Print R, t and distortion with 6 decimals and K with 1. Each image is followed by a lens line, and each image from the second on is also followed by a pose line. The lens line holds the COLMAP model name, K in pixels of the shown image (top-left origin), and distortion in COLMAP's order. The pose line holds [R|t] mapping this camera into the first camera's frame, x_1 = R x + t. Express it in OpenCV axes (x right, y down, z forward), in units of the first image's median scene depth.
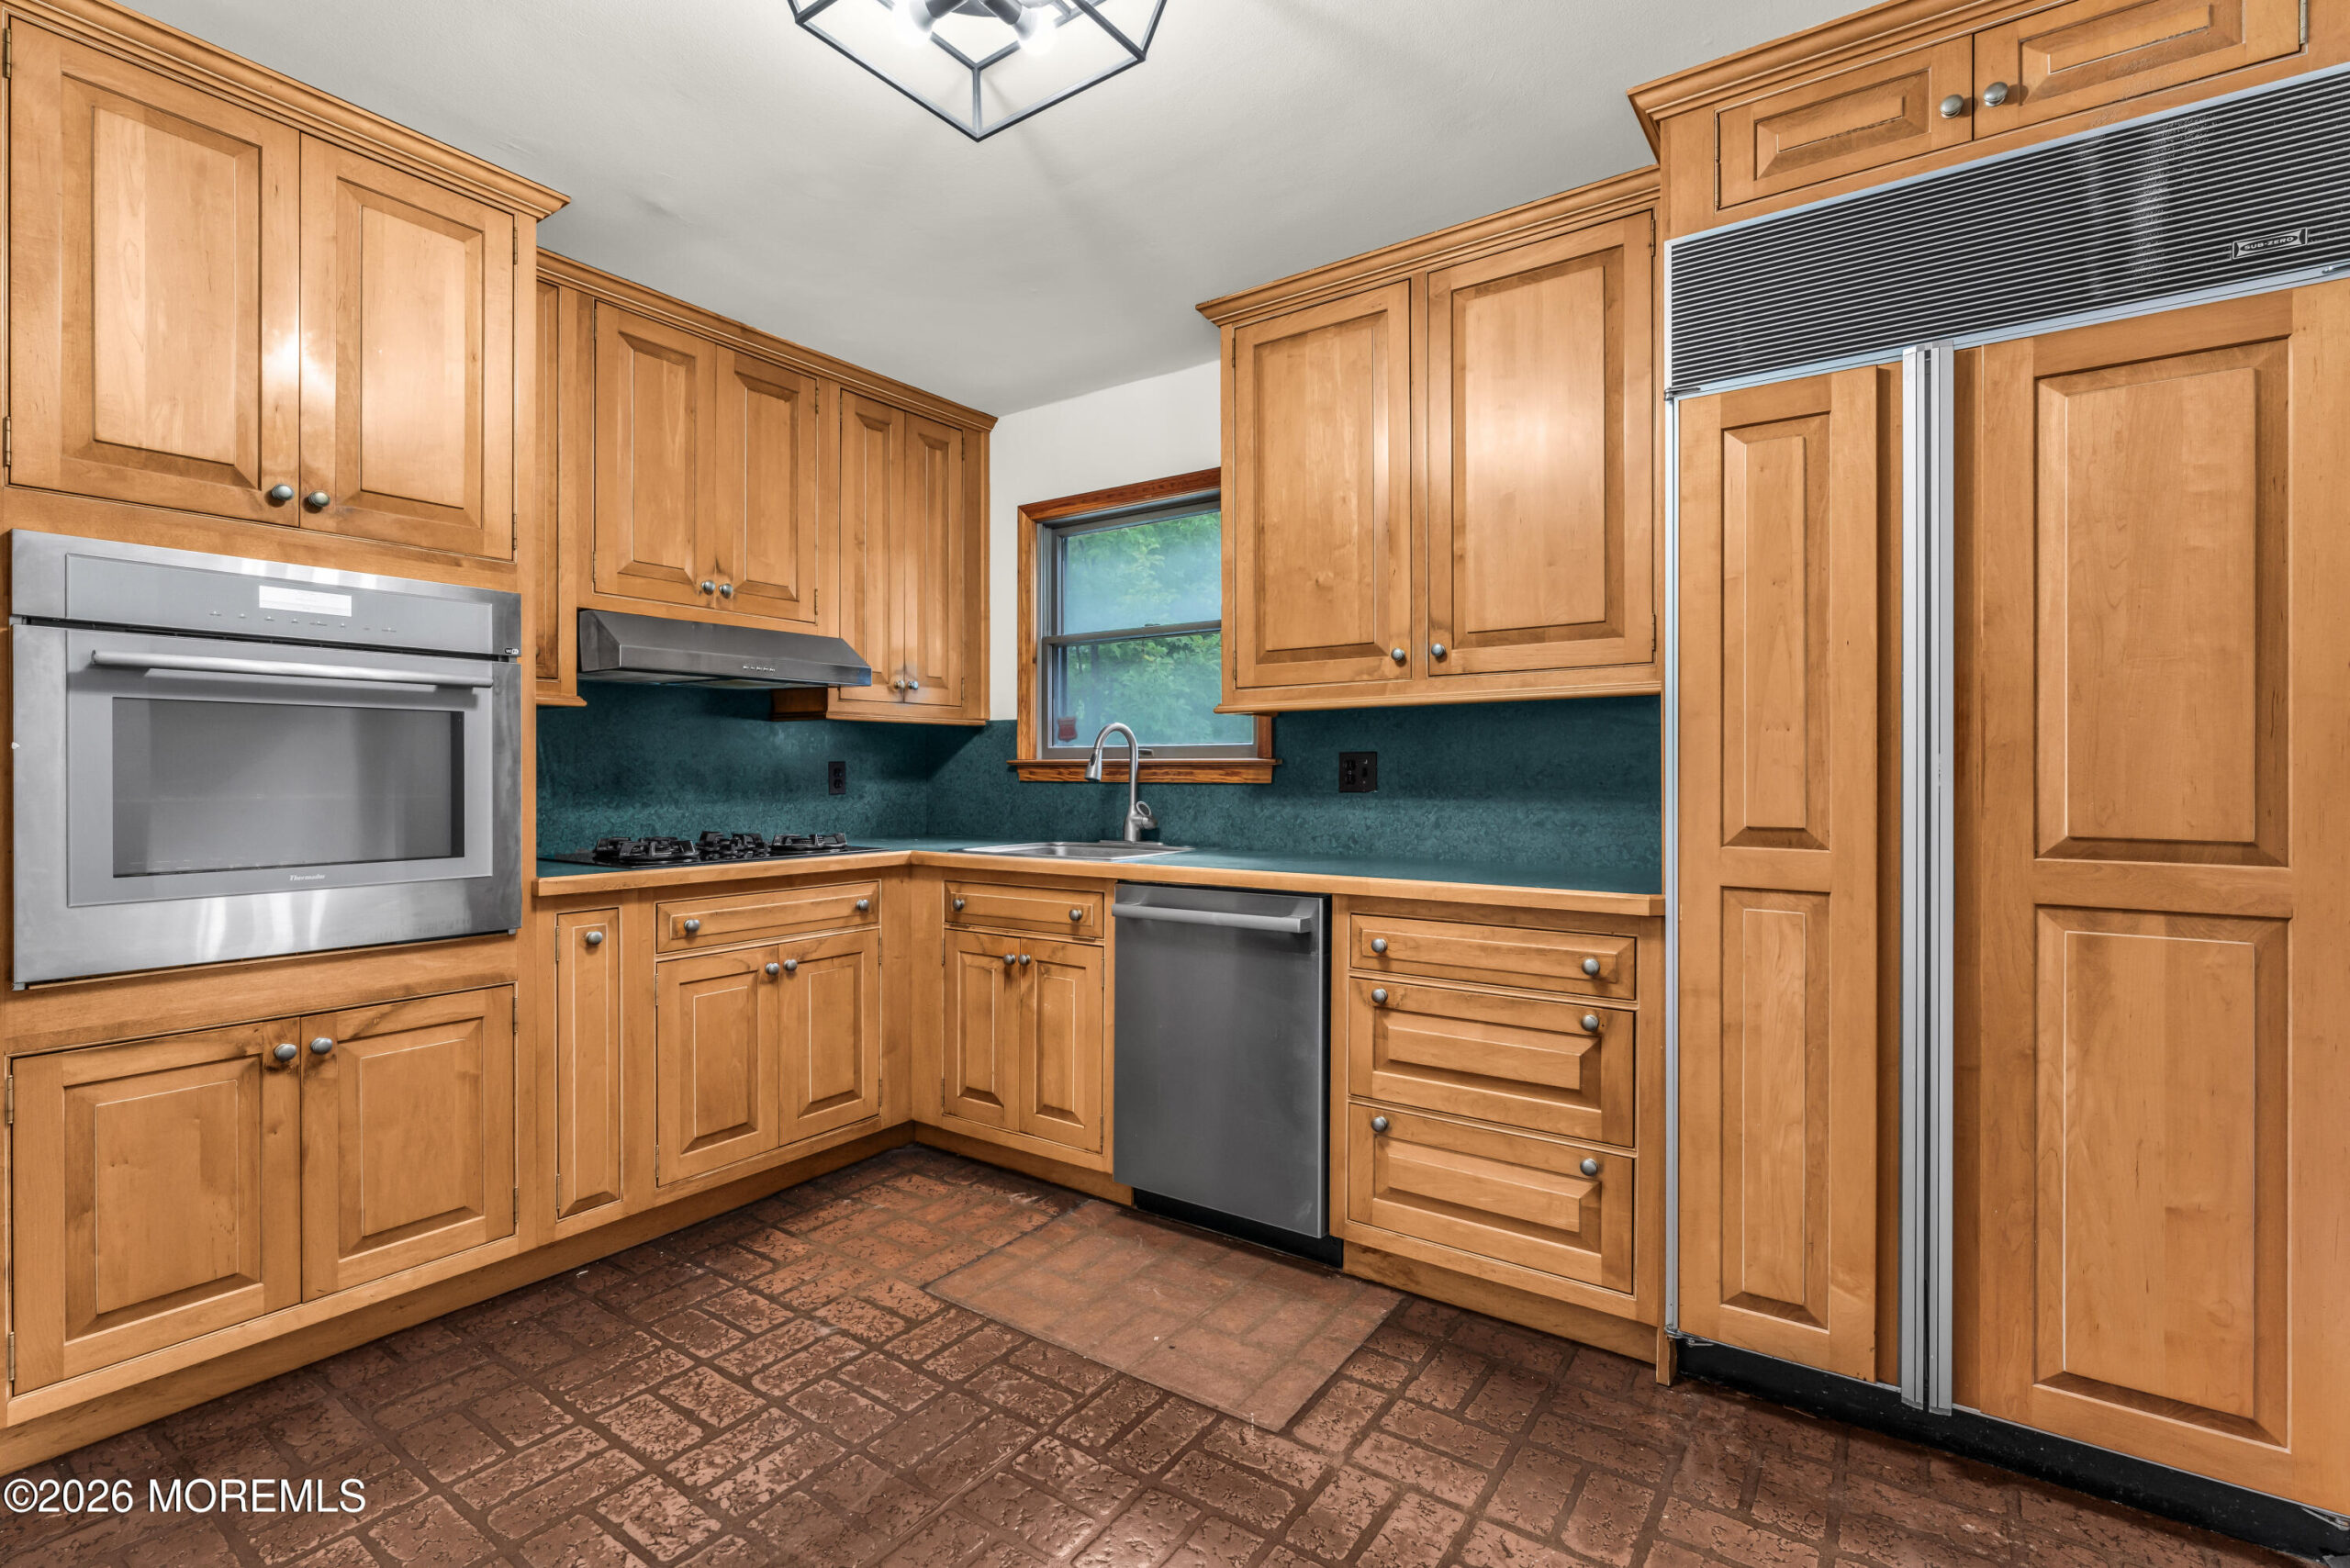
lens RADIAL K [[1076.6, 0, 1172.8], [0, 1076.6, 772.7], [0, 0, 1]] dist [-0.000769, -0.000321]
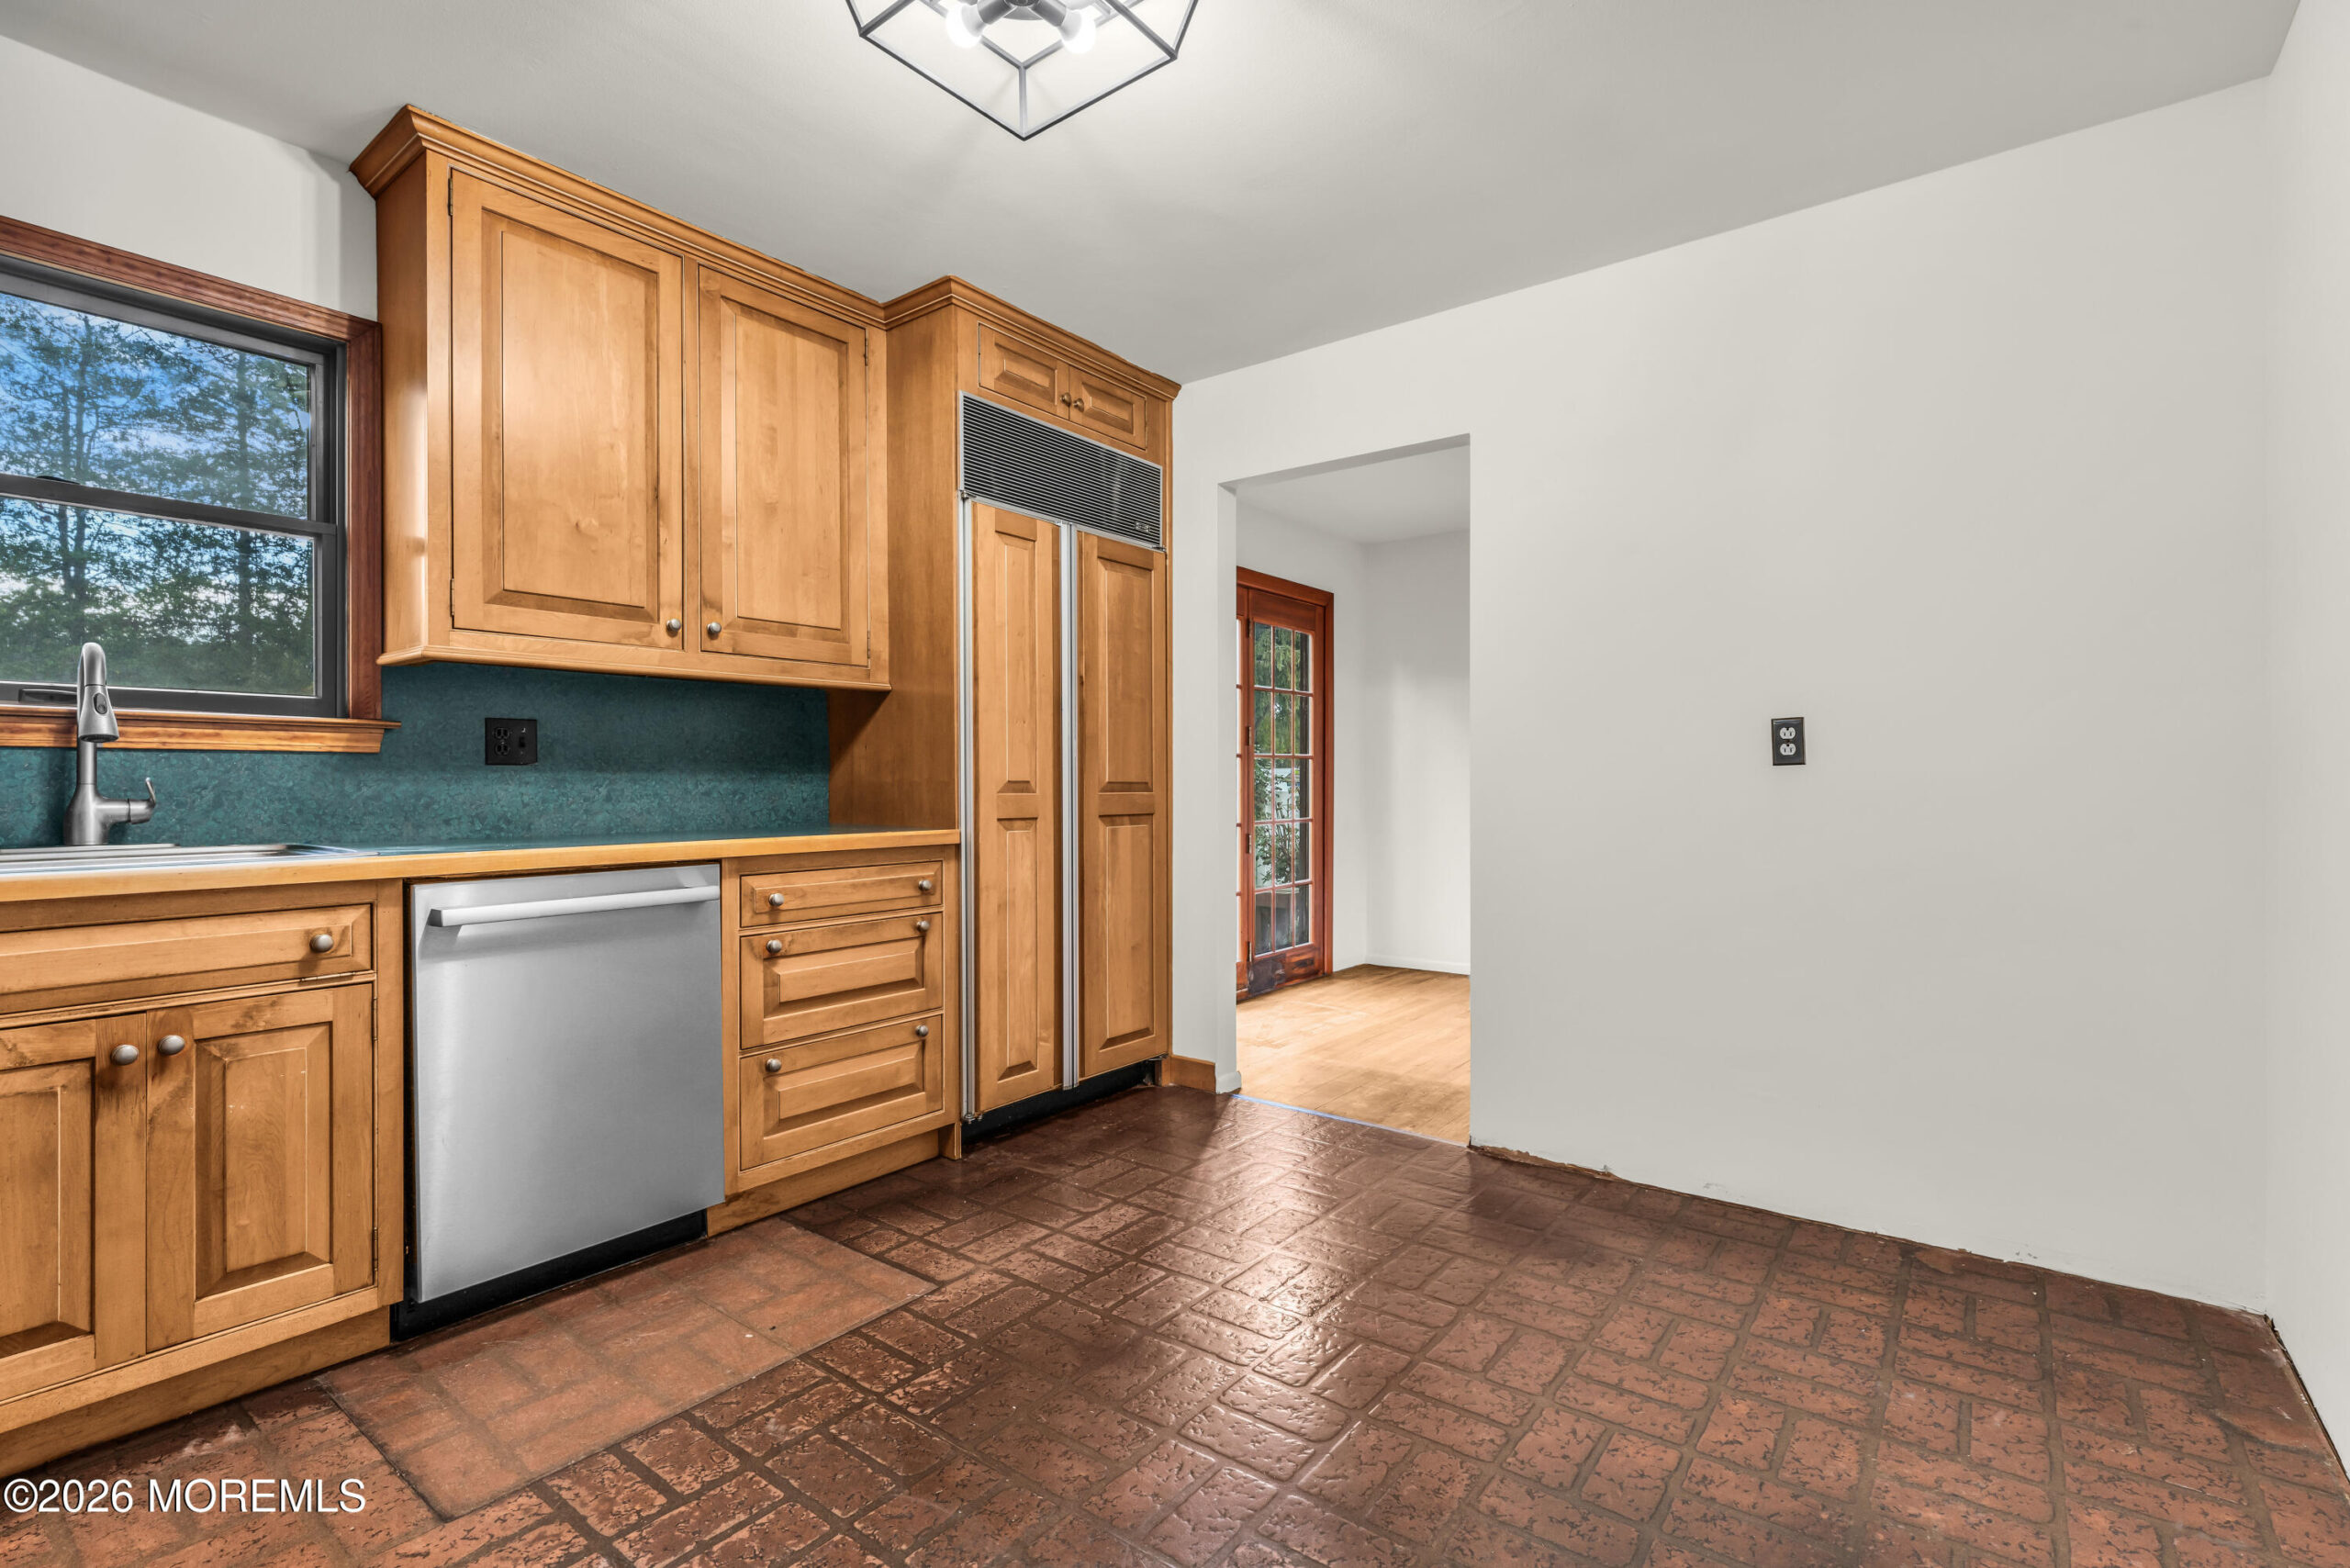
lens RADIAL K [[1058.9, 0, 1175.0], [0, 1058.9, 784.0], [0, 0, 1]] dist [0.000230, 0.000013]
pose [[0.043337, -0.000541, 0.999060, -0.841924], [0.001427, 0.999999, 0.000480, 0.043506], [-0.999060, 0.001405, 0.043337, 0.542834]]
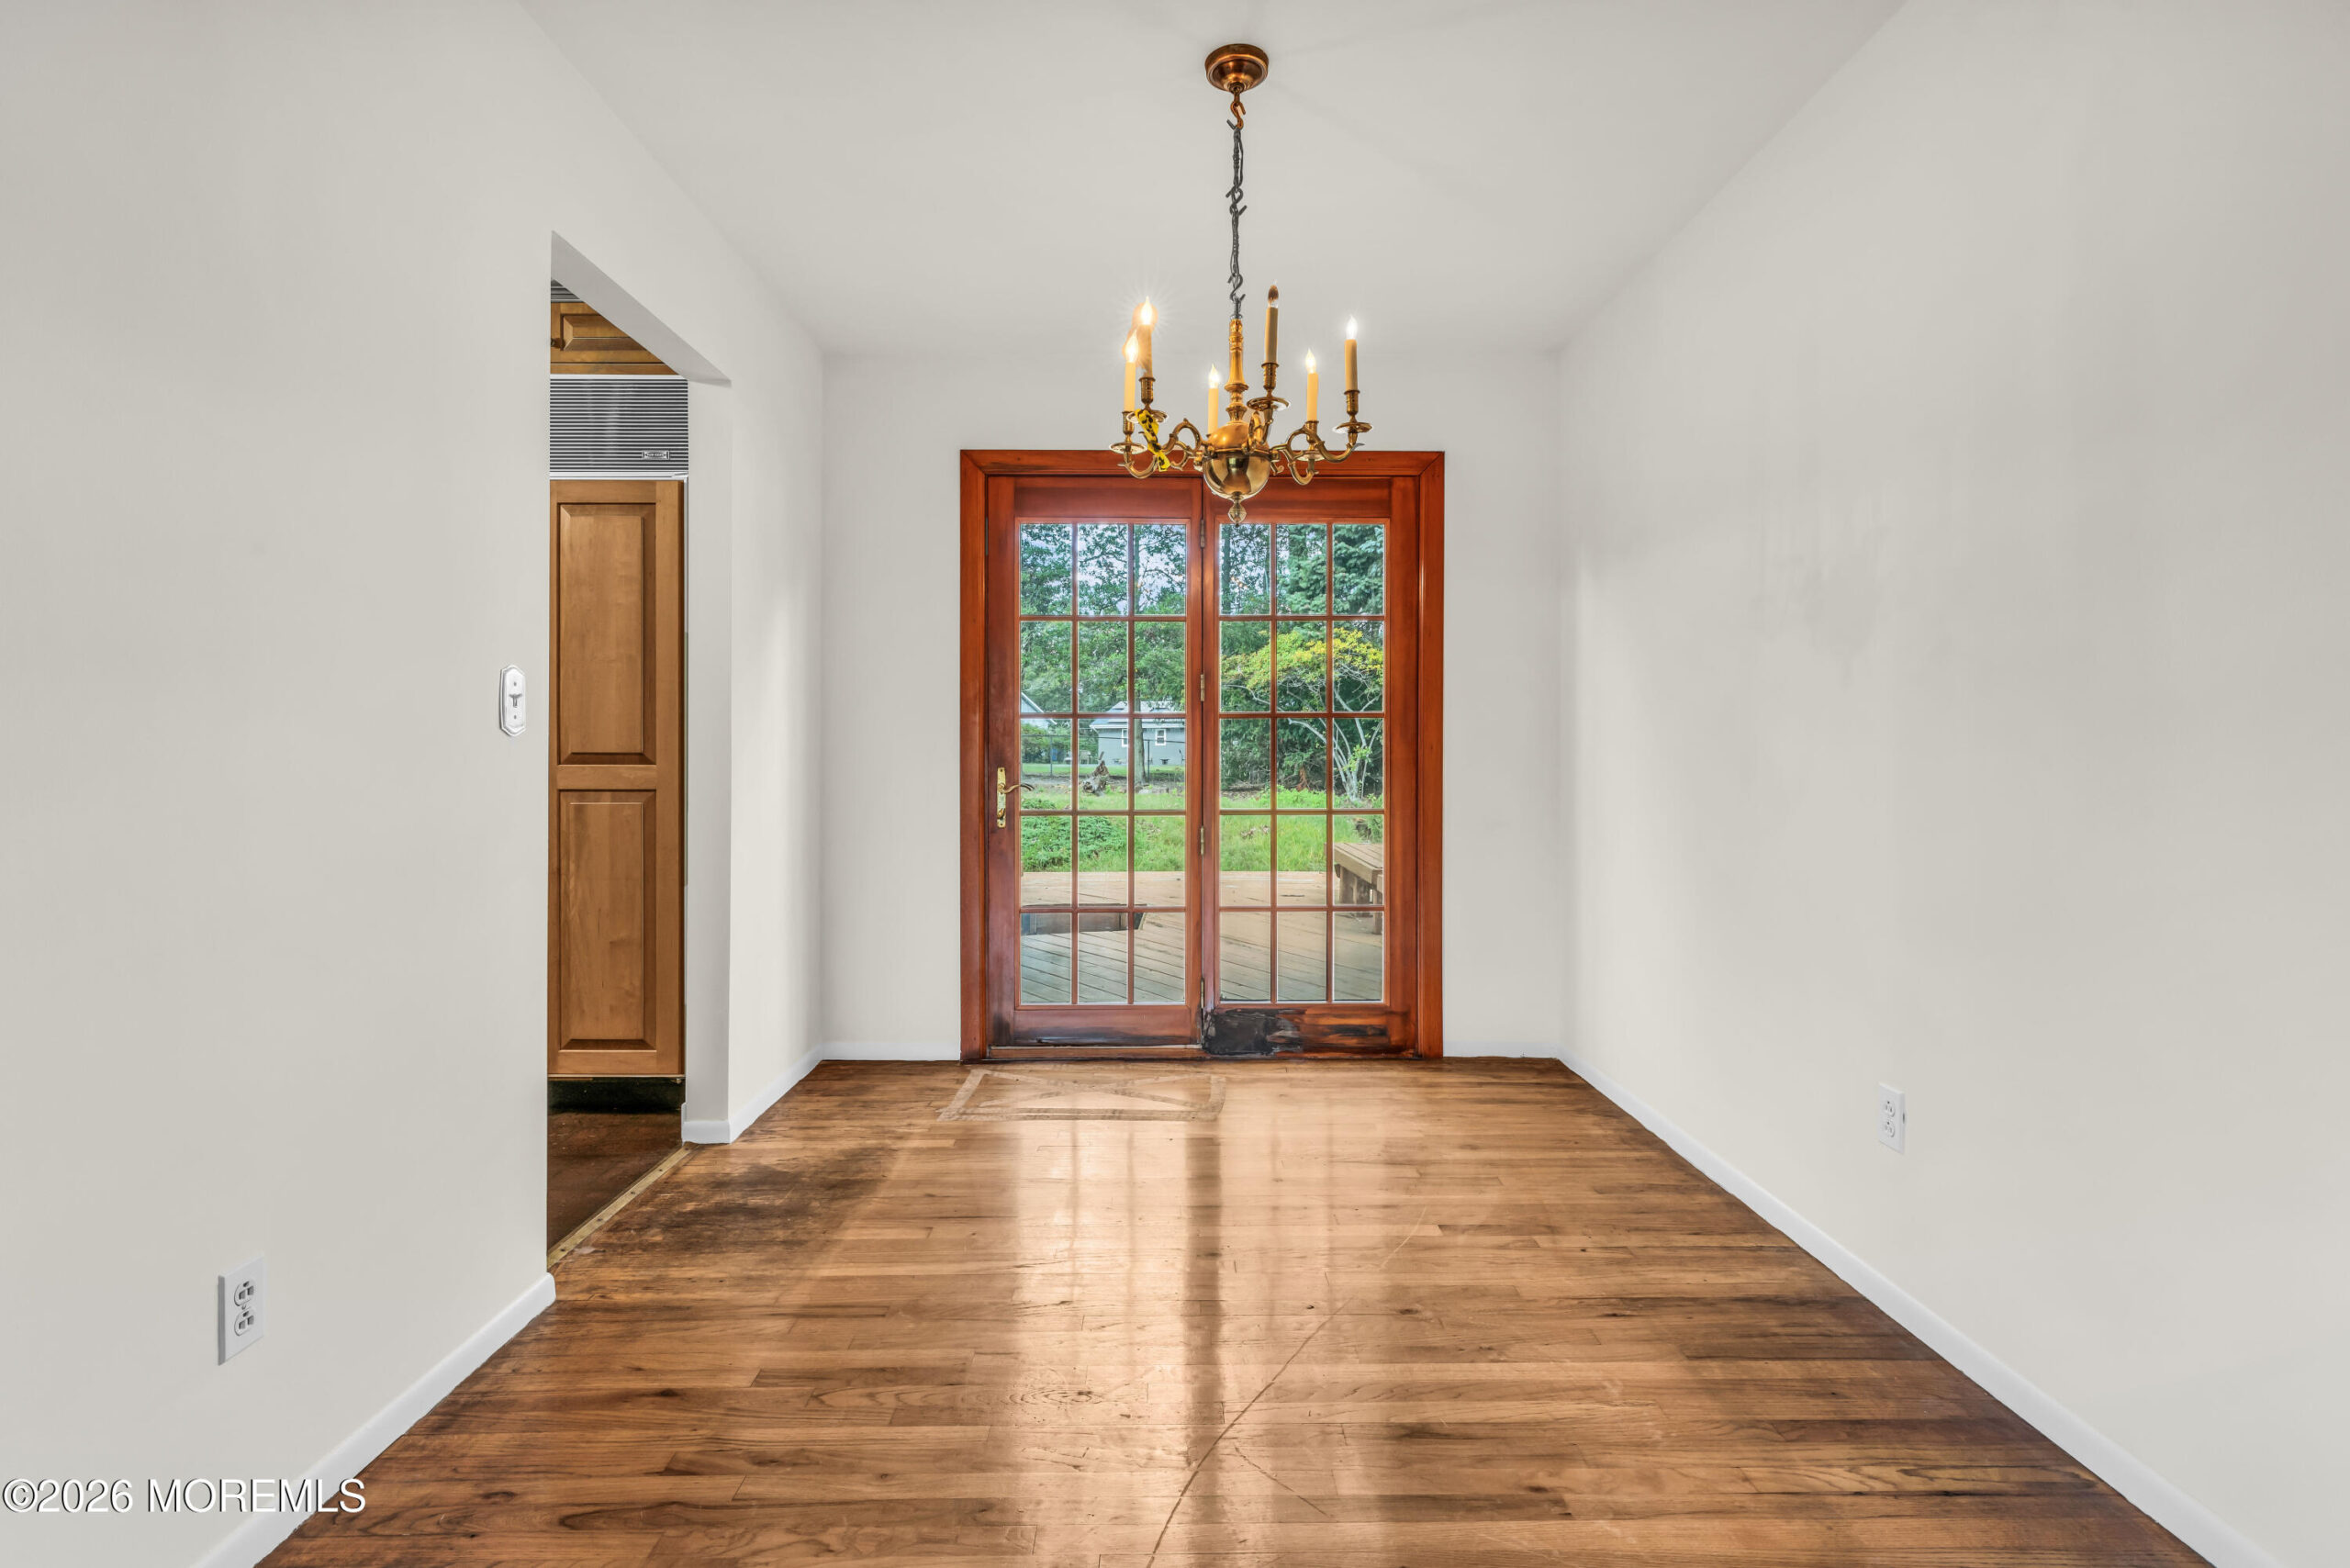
lens RADIAL K [[1076.6, 0, 1172.8], [0, 1076.6, 772.7], [0, 0, 1]] dist [-0.000769, -0.000321]
pose [[0.818279, -0.003905, 0.574808, 0.428172], [0.002558, 0.999992, 0.003153, 0.063786], [-0.574816, -0.001110, 0.818282, -0.788161]]
